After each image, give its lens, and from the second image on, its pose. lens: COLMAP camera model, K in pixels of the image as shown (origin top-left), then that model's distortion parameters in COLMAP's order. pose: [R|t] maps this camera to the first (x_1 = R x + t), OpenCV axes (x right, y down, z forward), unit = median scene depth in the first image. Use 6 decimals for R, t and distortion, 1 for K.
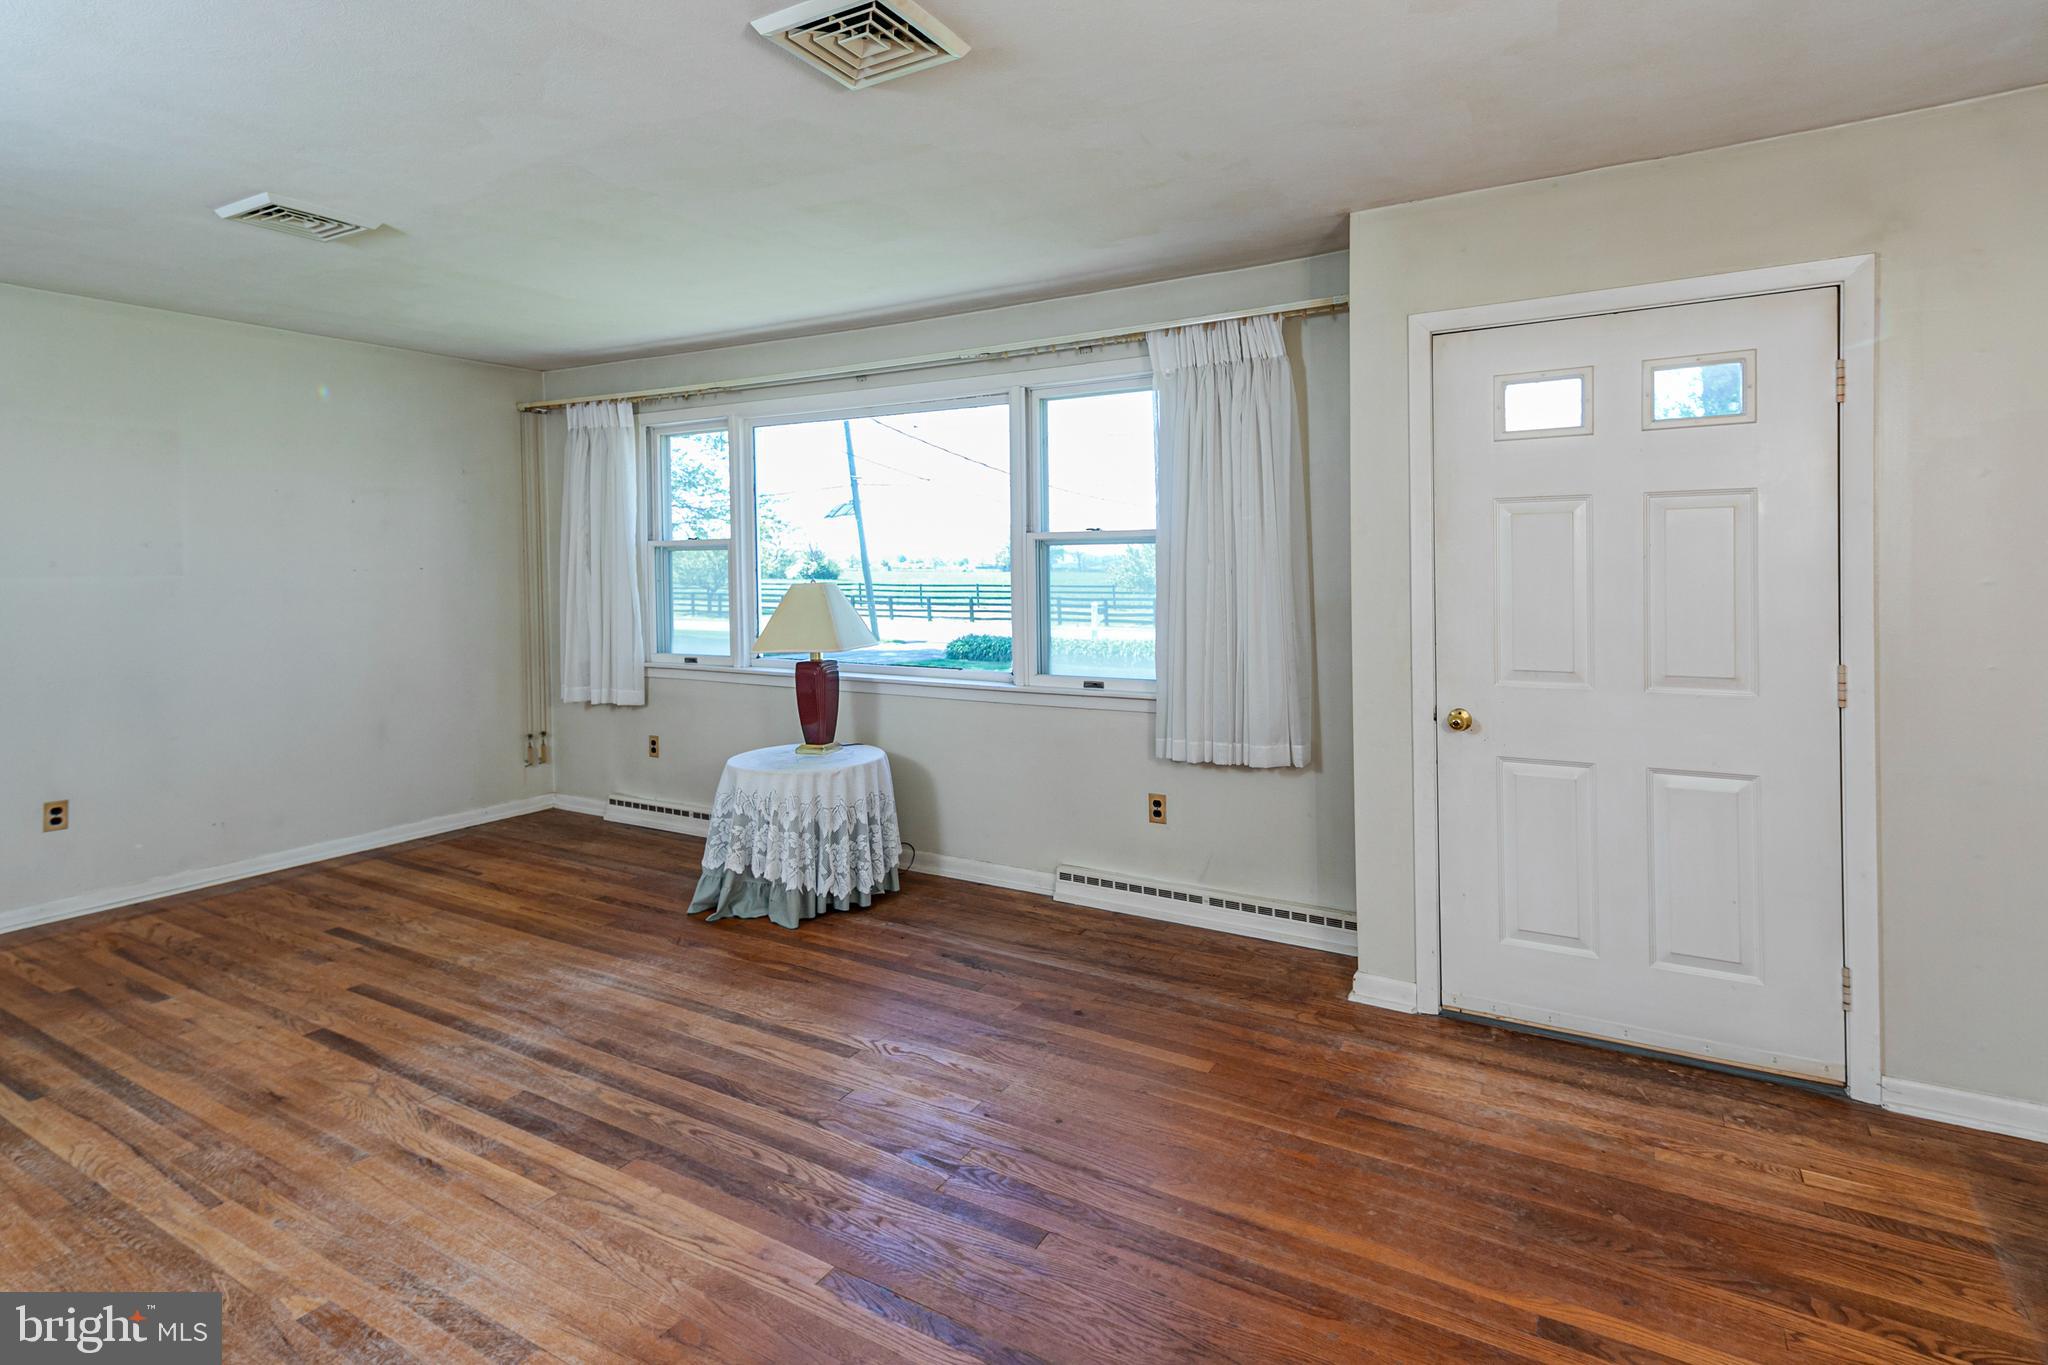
lens RADIAL K [[1040.0, 0, 1025.3], [0, 1040.0, 558.0], [0, 0, 1]] dist [-0.000280, -0.000016]
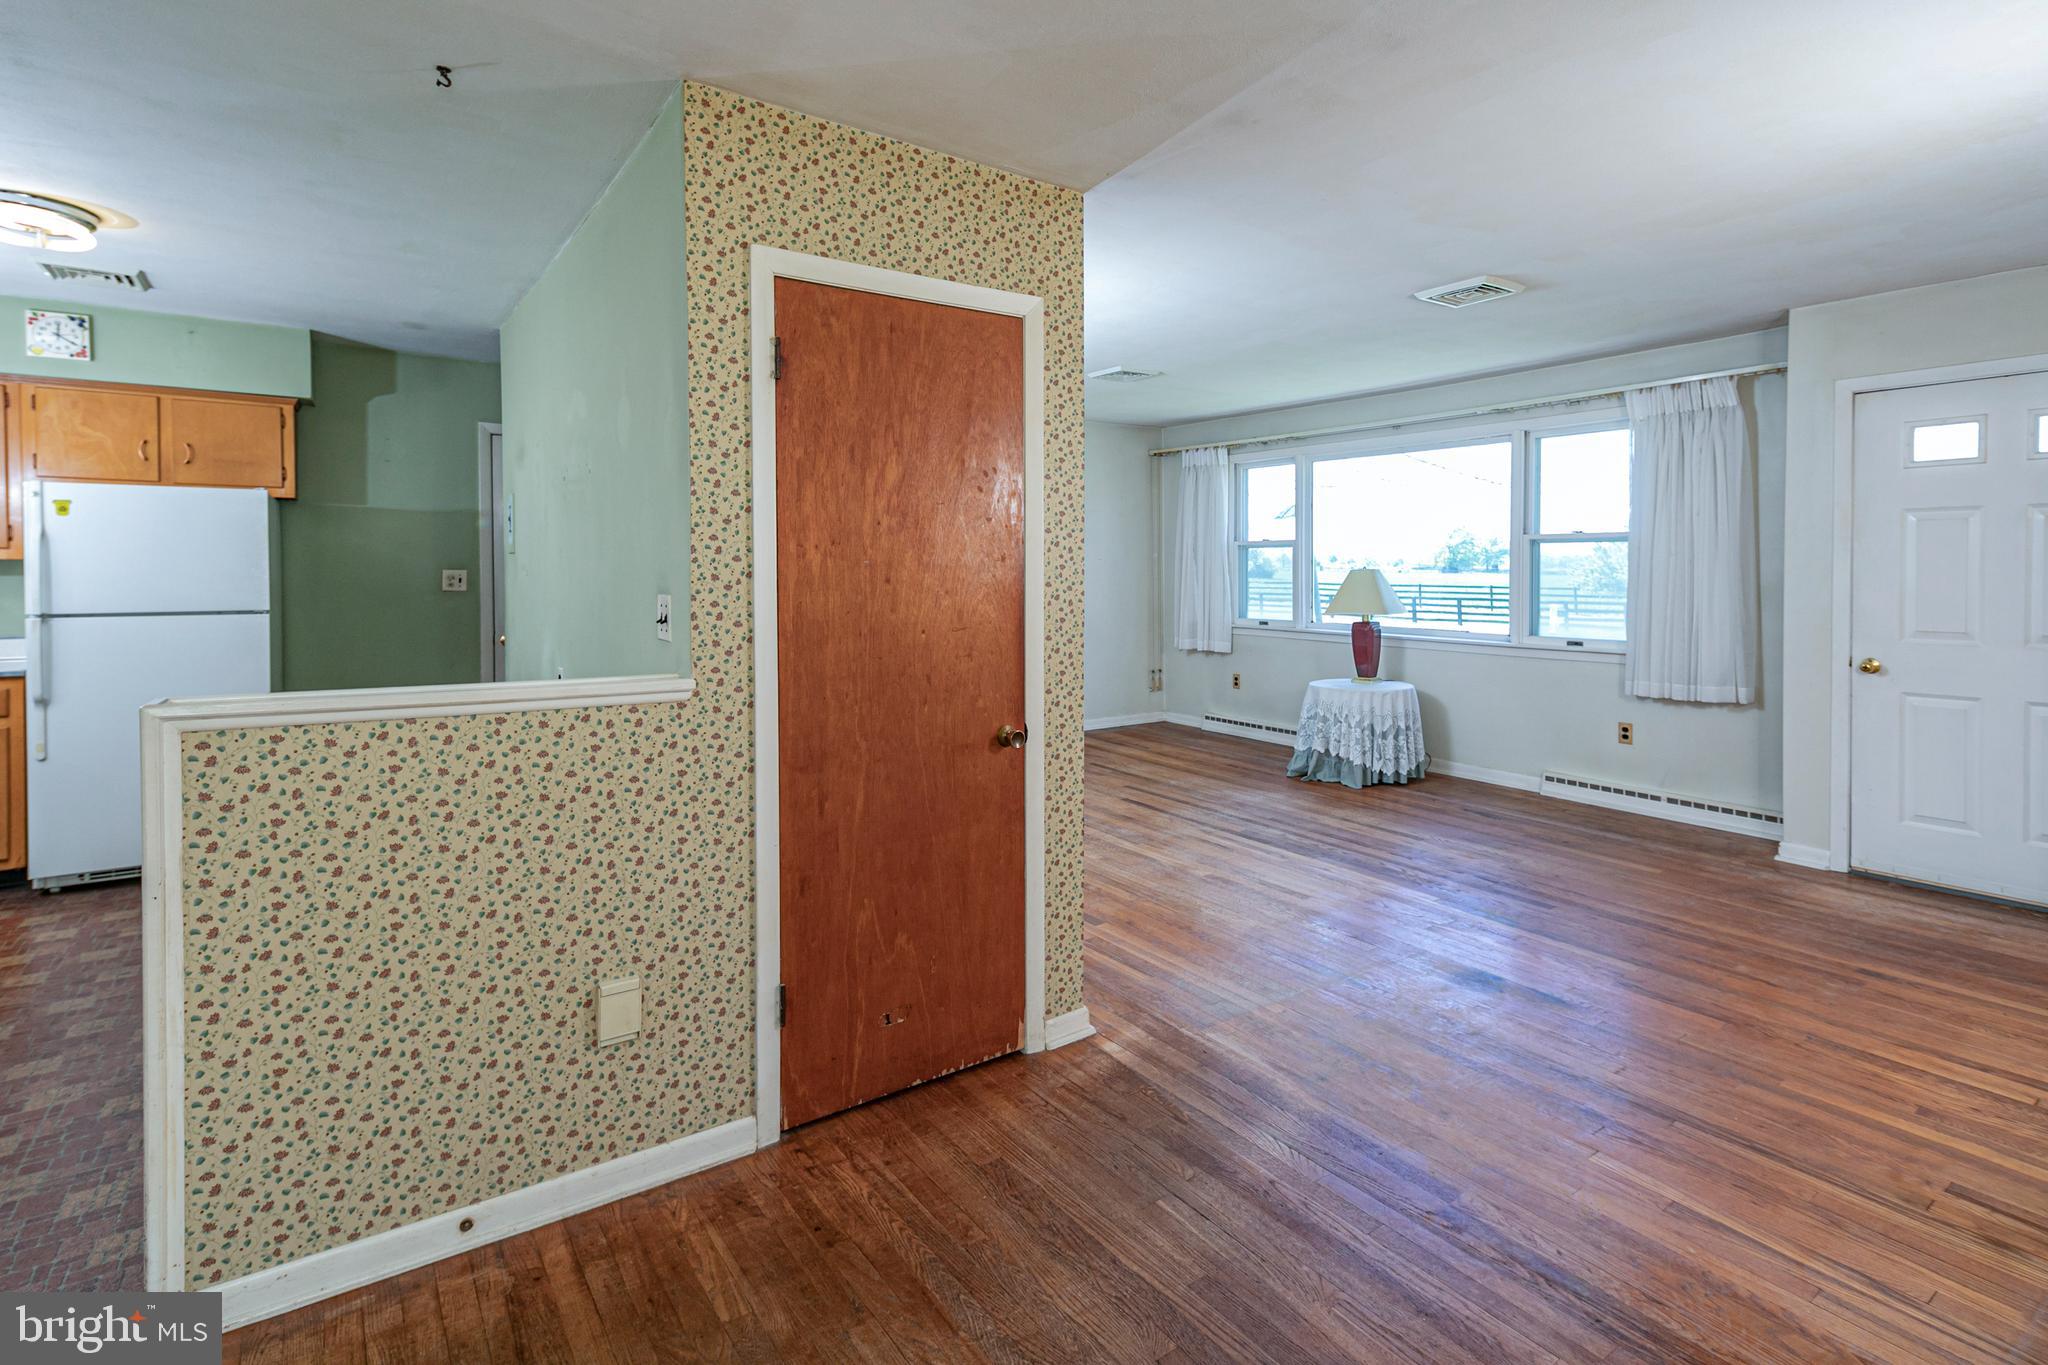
lens RADIAL K [[1109.9, 0, 1023.2], [0, 1109.9, 599.4], [0, 0, 1]] dist [0.032353, -0.018249]
pose [[0.931908, 0.015979, -0.362343, -0.086225], [-0.002802, 0.999316, 0.036861, 0.010152], [0.362684, -0.033336, 0.931316, -0.696459]]
